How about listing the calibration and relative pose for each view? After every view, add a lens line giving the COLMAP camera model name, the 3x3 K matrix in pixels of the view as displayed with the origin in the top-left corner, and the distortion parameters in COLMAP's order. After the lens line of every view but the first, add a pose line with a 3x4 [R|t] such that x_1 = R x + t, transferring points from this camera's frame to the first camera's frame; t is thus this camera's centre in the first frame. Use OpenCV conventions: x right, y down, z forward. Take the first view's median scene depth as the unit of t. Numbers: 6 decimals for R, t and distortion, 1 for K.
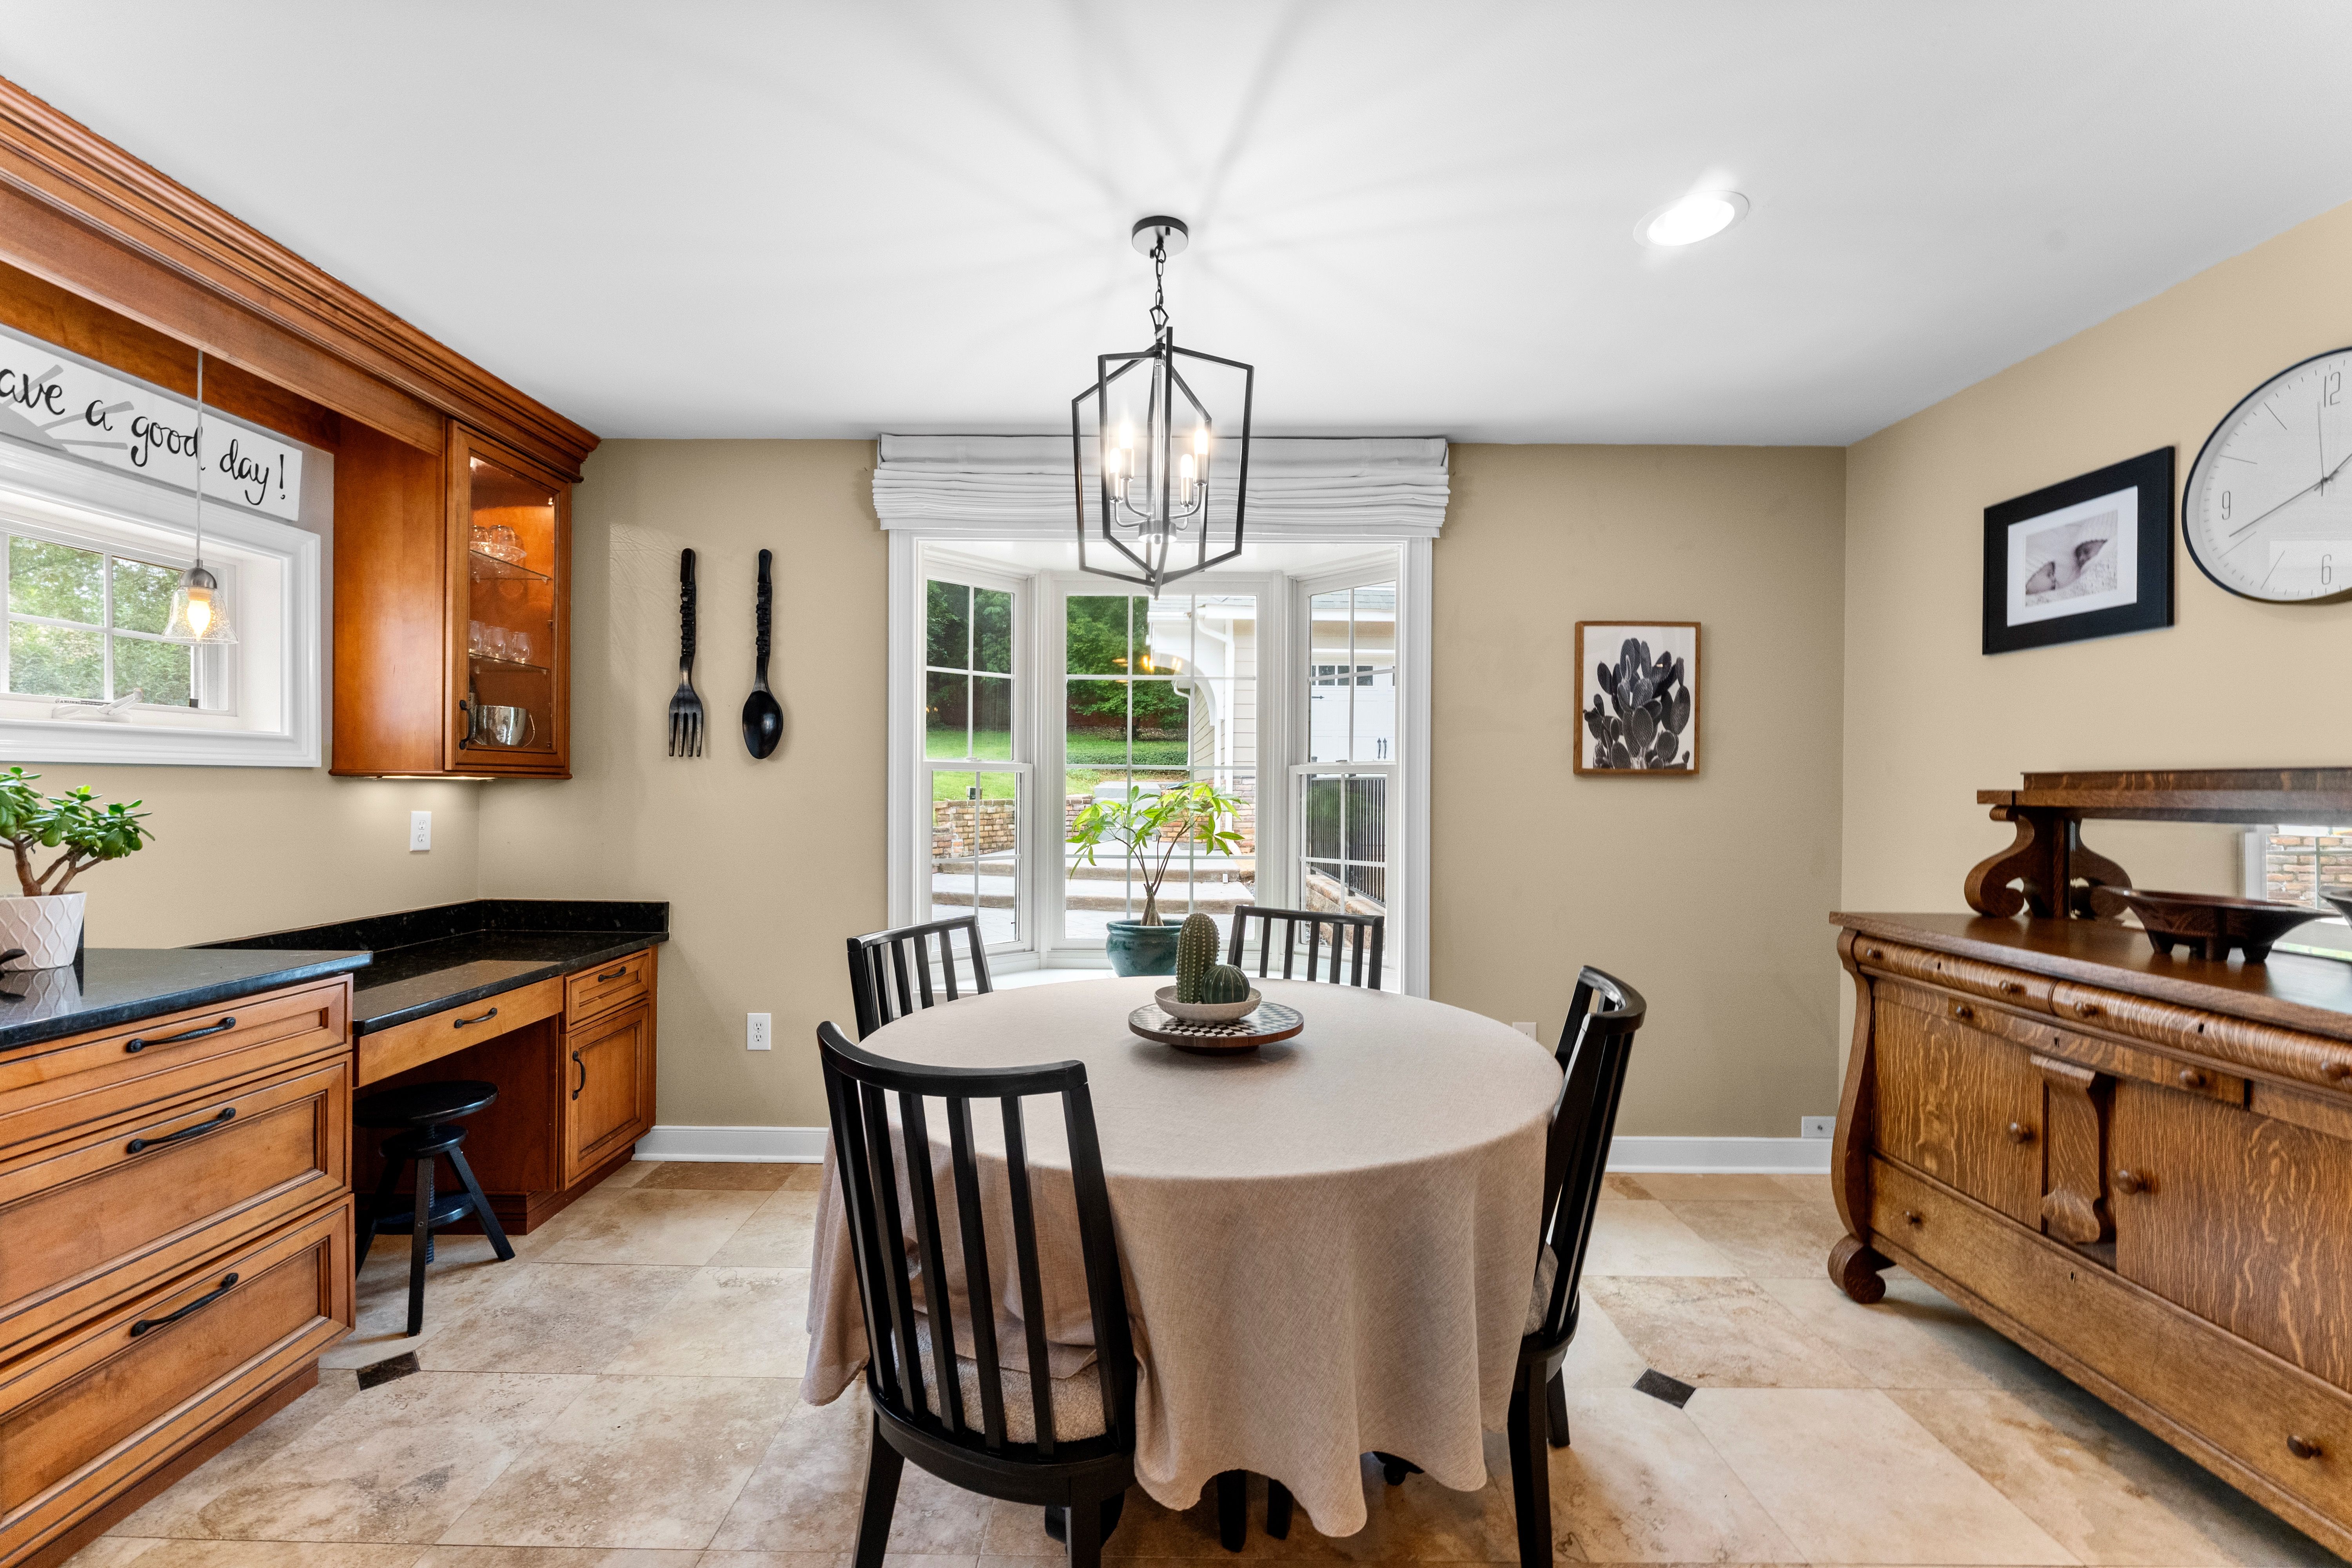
lens RADIAL K [[954.4, 0, 1169.6], [0, 954.4, 792.9], [0, 0, 1]] dist [-0.000266, -0.000059]
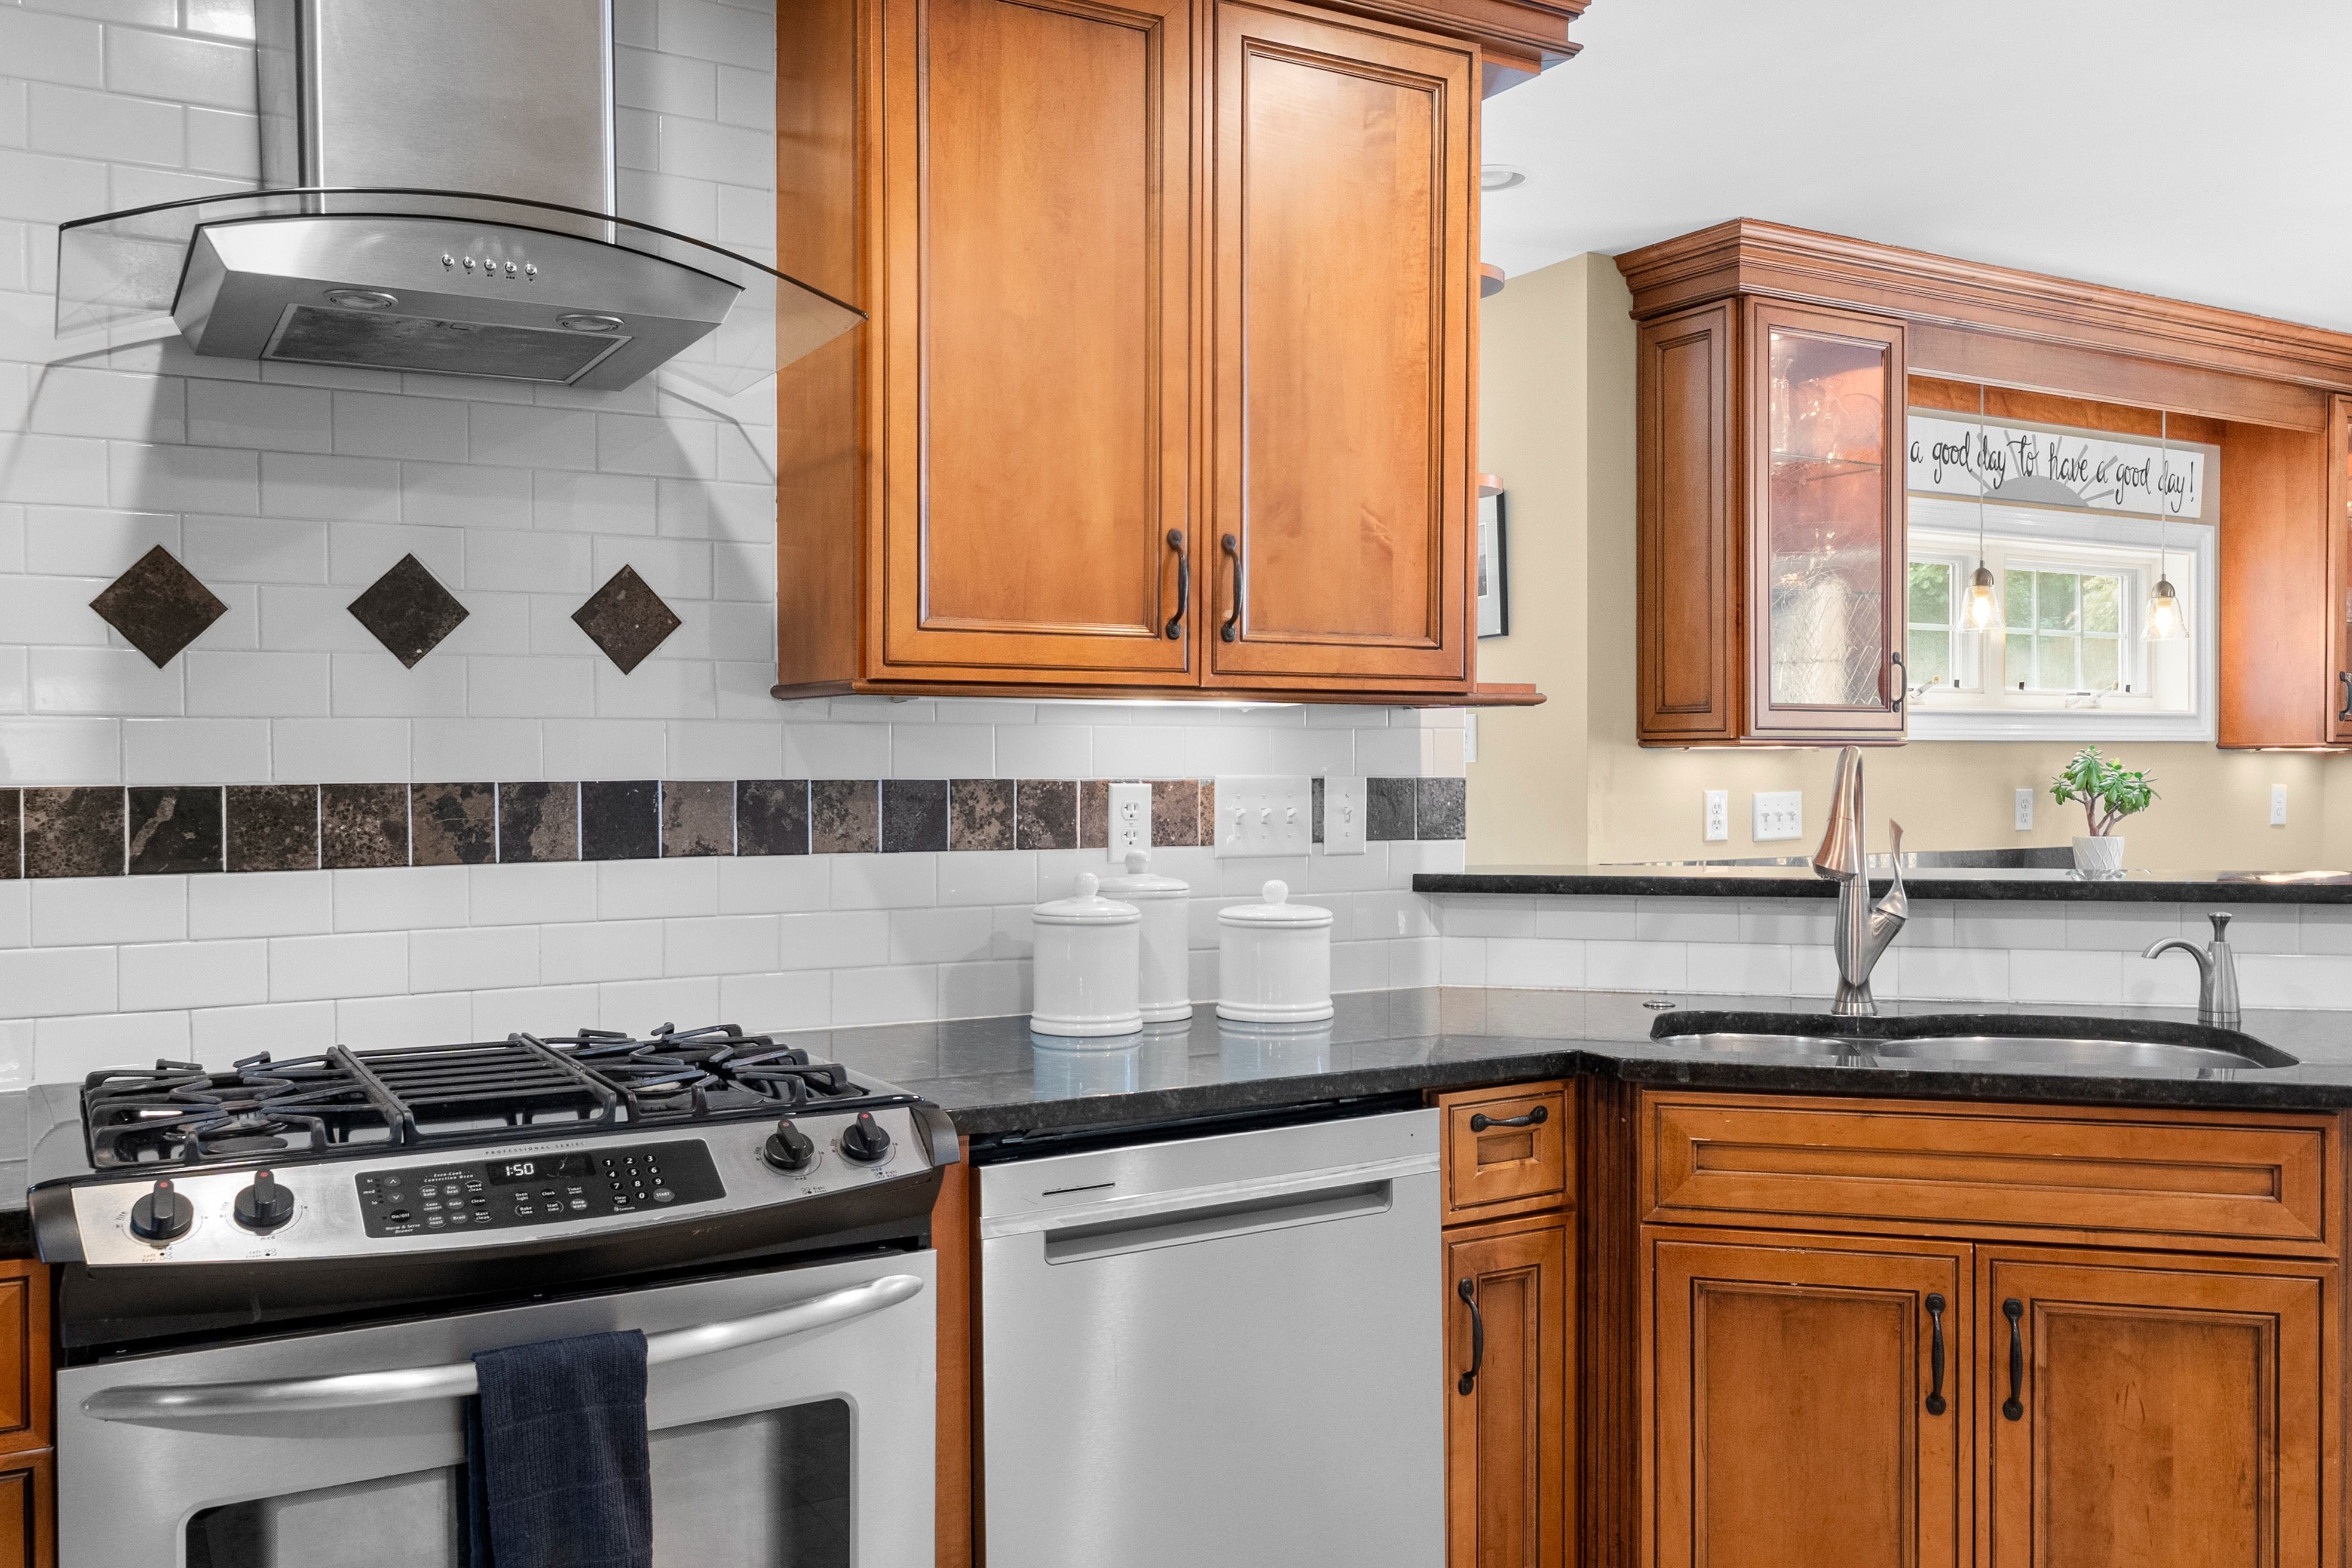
lens RADIAL K [[1949.2, 0, 1163.6], [0, 1949.2, 782.9], [0, 0, 1]] dist [0.006515, -0.009194]
pose [[0.507757, 0.002937, -0.861495, 0.354083], [-0.000261, 0.999995, 0.003256, 0.011757], [0.861500, -0.001428, 0.507755, -0.992484]]
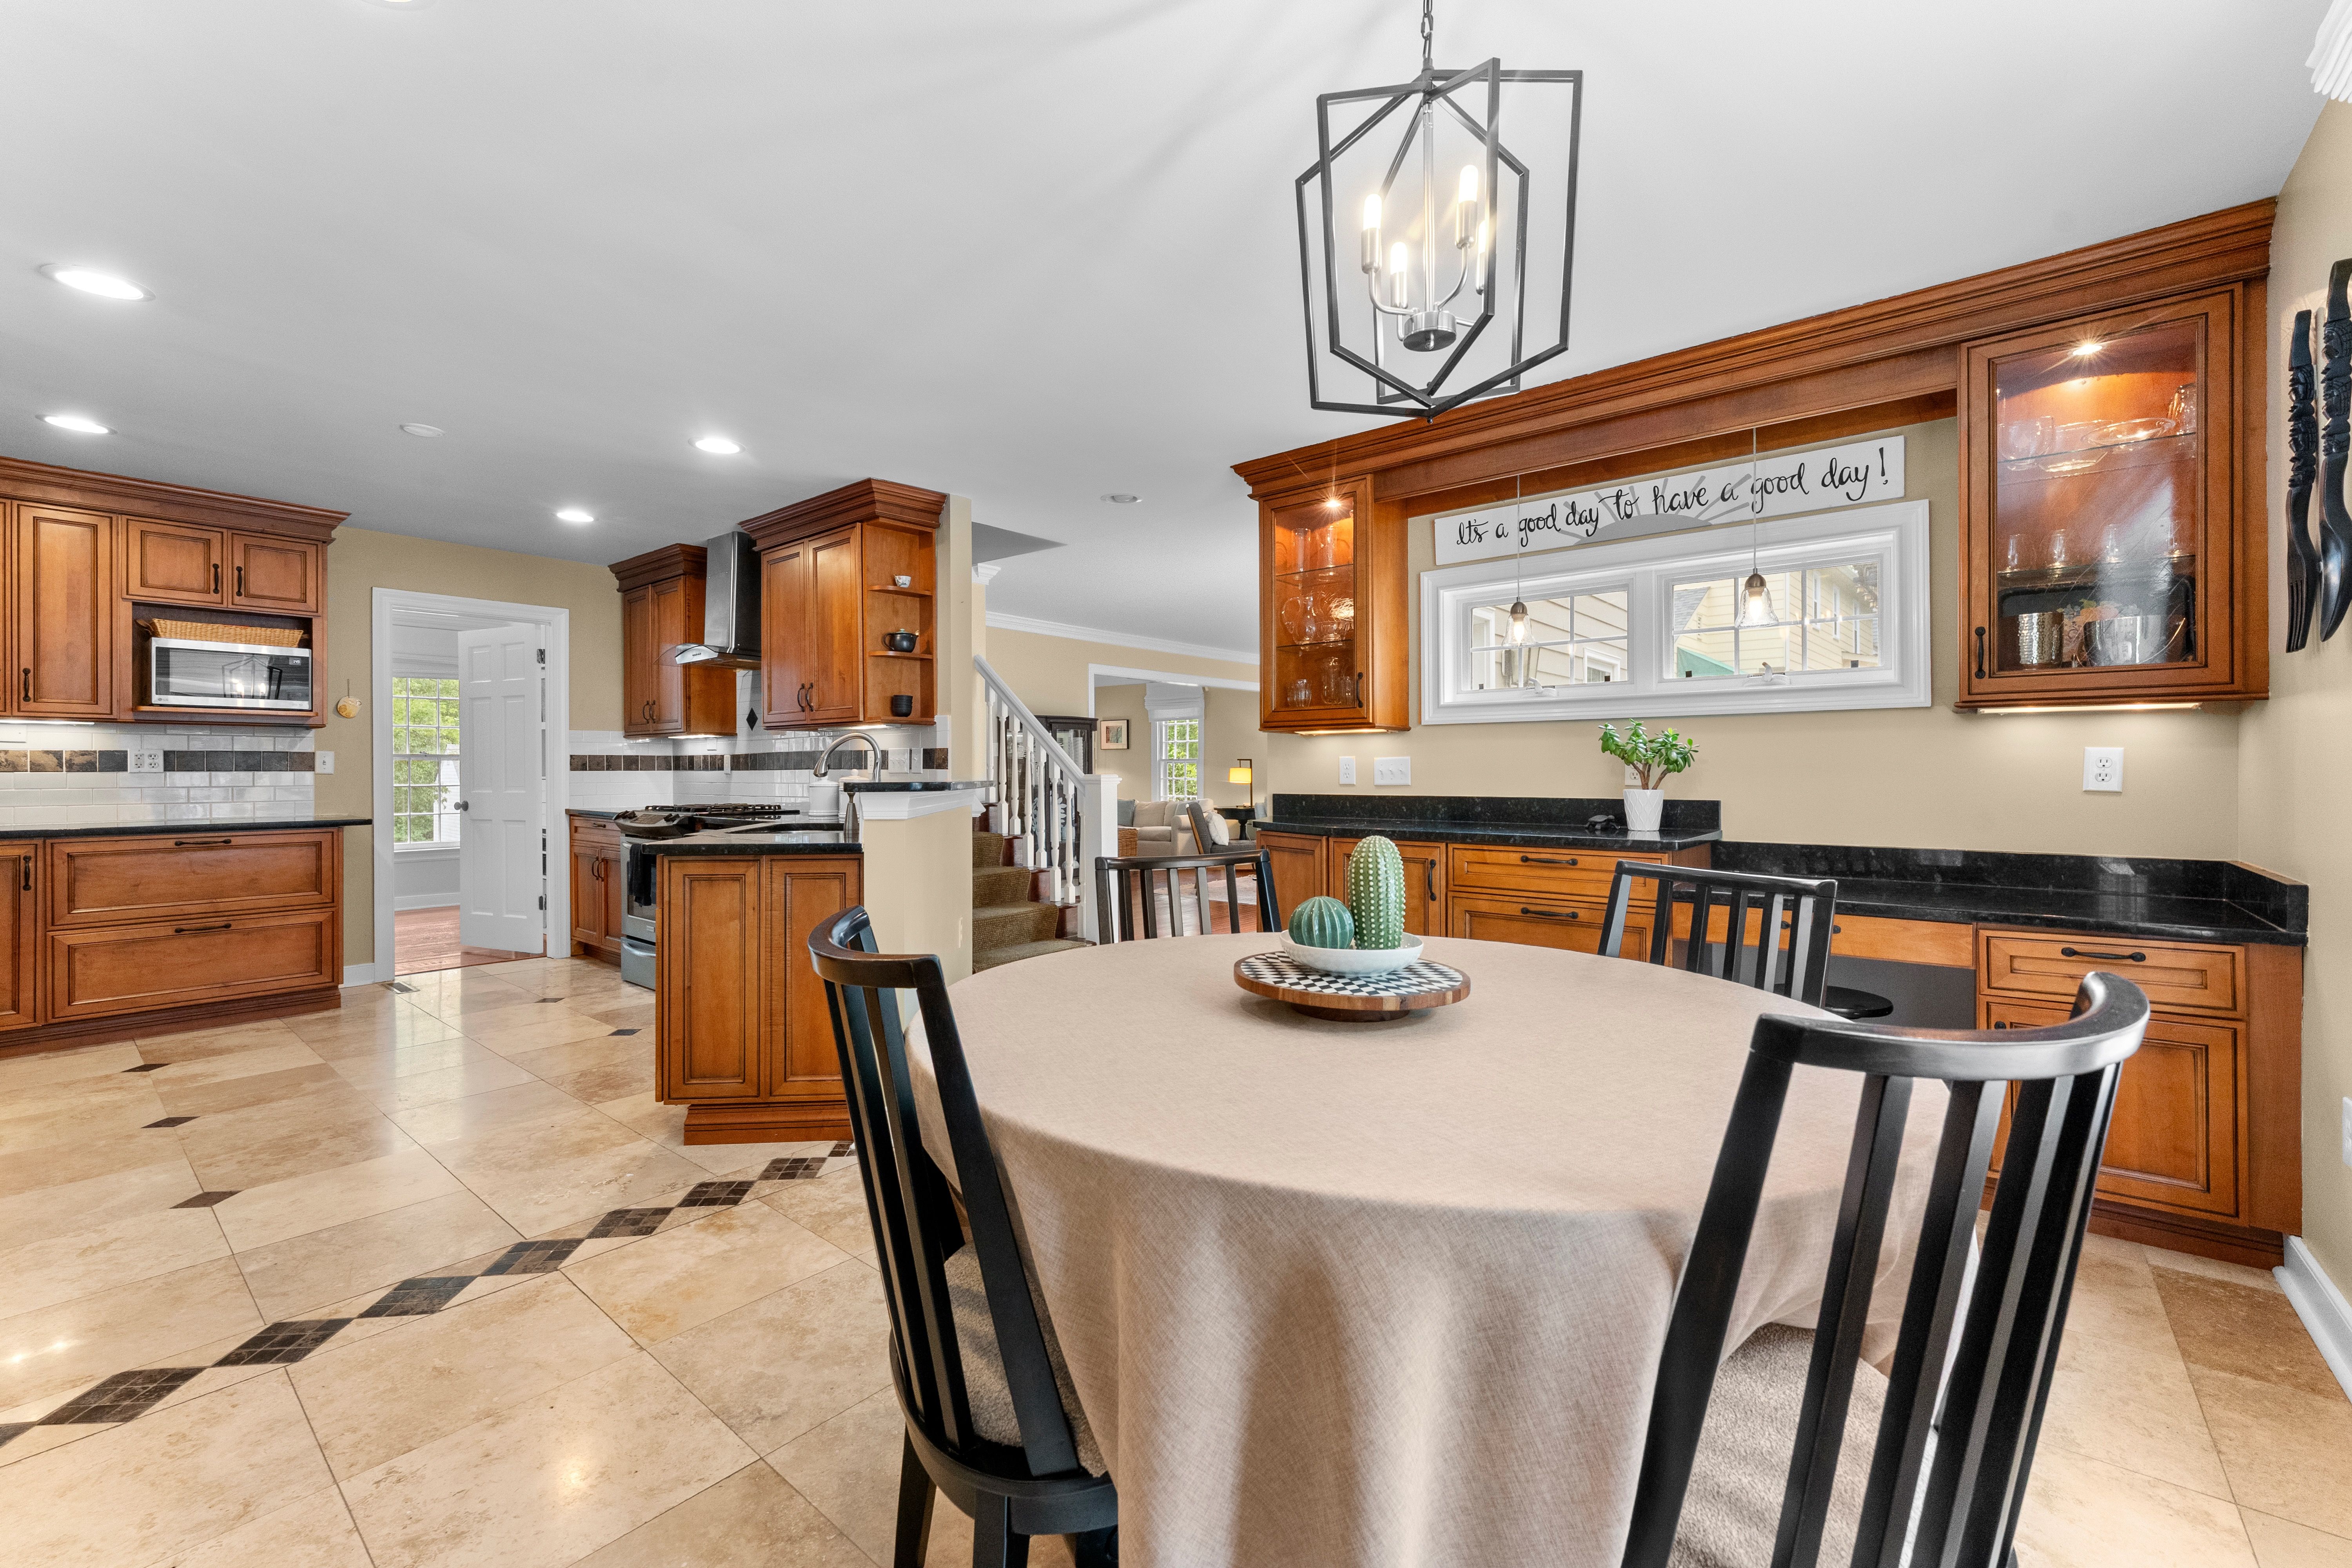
lens RADIAL K [[954.4, 0, 1181.6], [0, 954.4, 778.5], [0, 0, 1]] dist [-0.000266, -0.000059]
pose [[-0.628891, 0.003693, -0.777485, 0.460550], [-0.004521, 0.999954, 0.008407, 0.045251], [0.777480, 0.008802, -0.628846, 0.887392]]
